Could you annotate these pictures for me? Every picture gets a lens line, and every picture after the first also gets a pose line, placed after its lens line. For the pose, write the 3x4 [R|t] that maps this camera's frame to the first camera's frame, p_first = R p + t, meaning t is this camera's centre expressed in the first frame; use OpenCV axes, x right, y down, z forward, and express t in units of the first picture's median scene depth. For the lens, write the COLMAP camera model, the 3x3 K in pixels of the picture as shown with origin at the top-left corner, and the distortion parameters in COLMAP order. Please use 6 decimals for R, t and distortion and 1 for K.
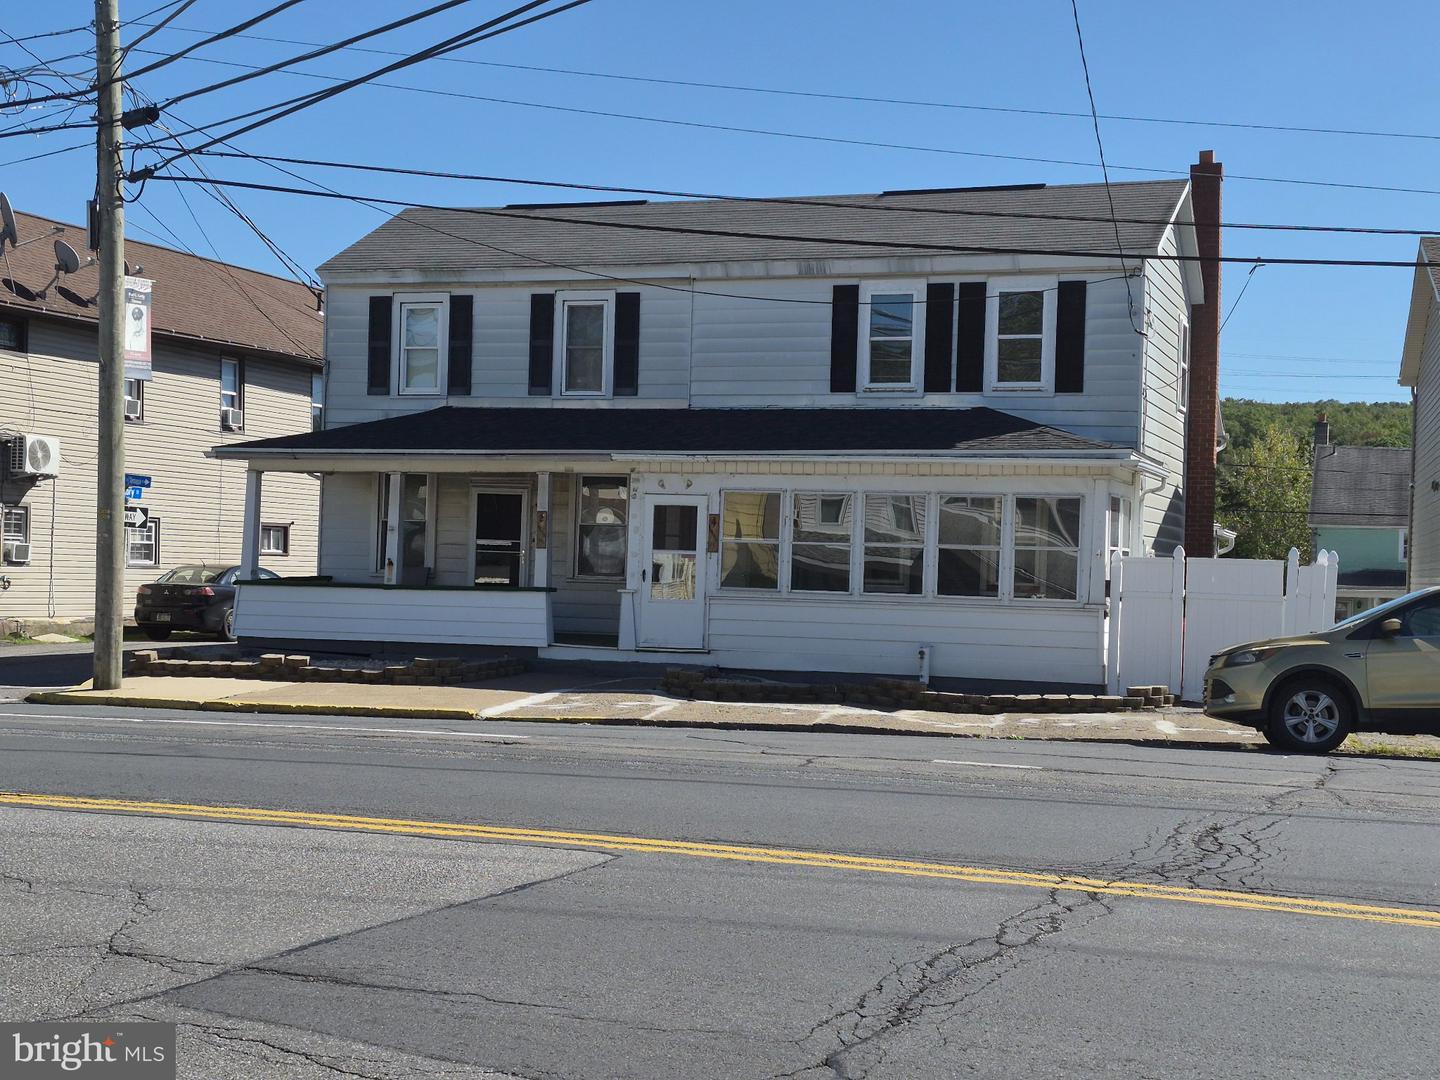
lens RADIAL K [[1961.7, 0, 723.7], [0, 1961.7, 537.6], [0, 0, 1]] dist [0.142528, 0.000000]
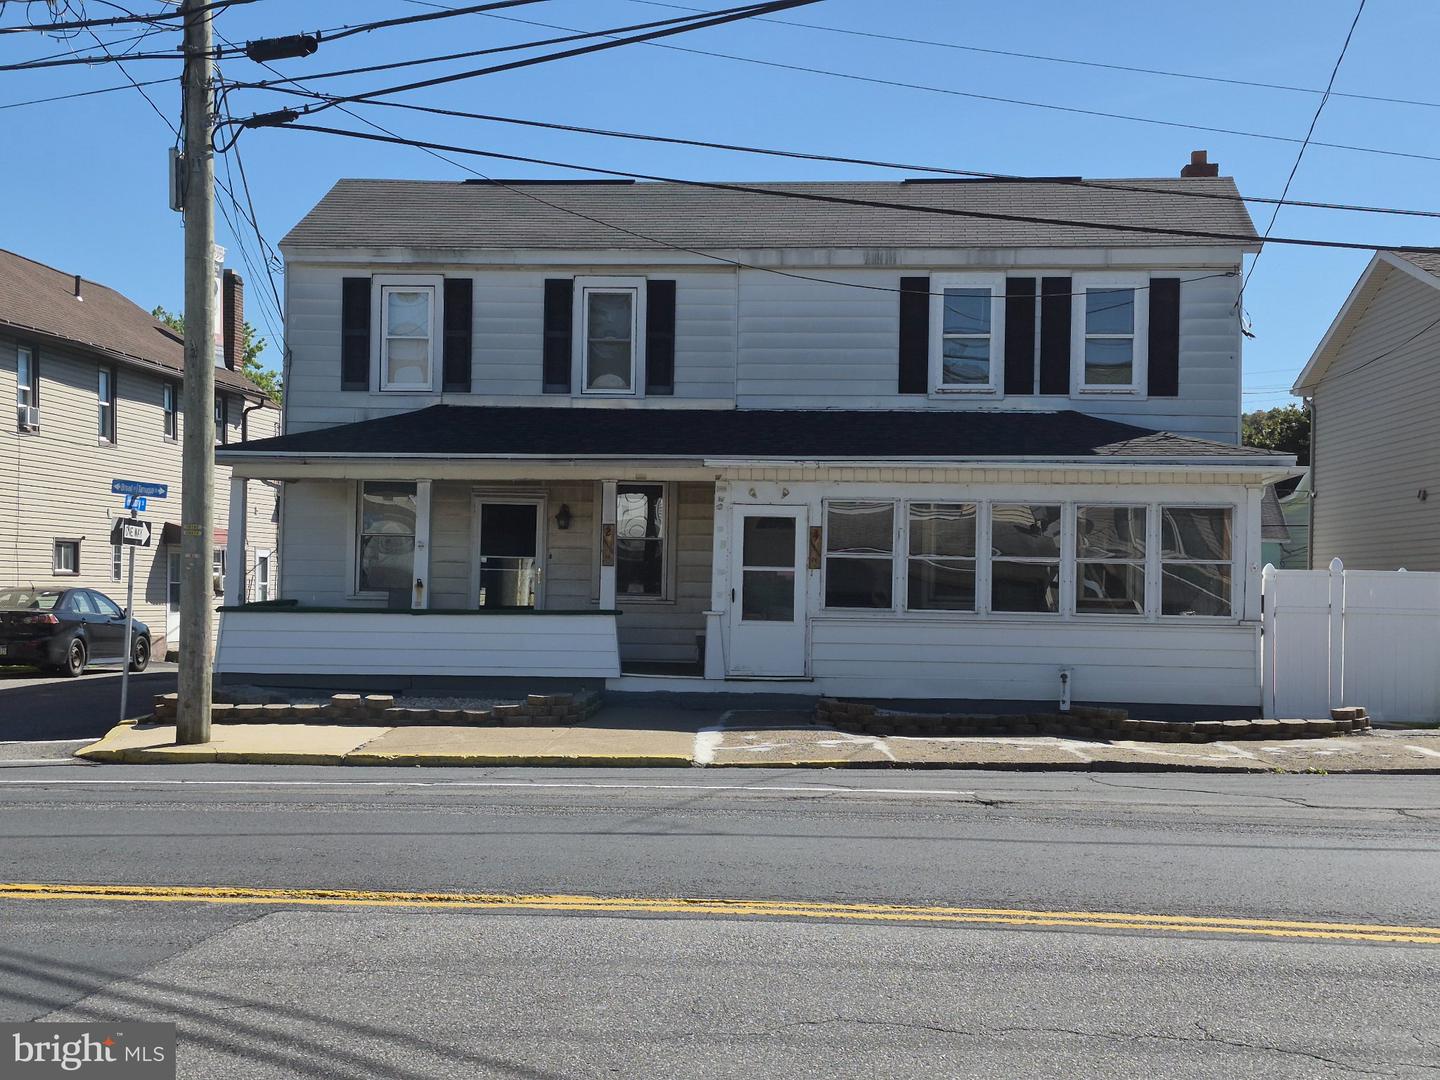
lens RADIAL K [[1961.7, 0, 717.4], [0, 1961.7, 533.4], [0, 0, 1]] dist [0.142528, 0.000000]
pose [[0.970274, -0.005156, 0.241955, -0.259738], [0.006829, 0.999958, -0.006079, -0.003437], [-0.241913, 0.007551, 0.970268, 0.132203]]
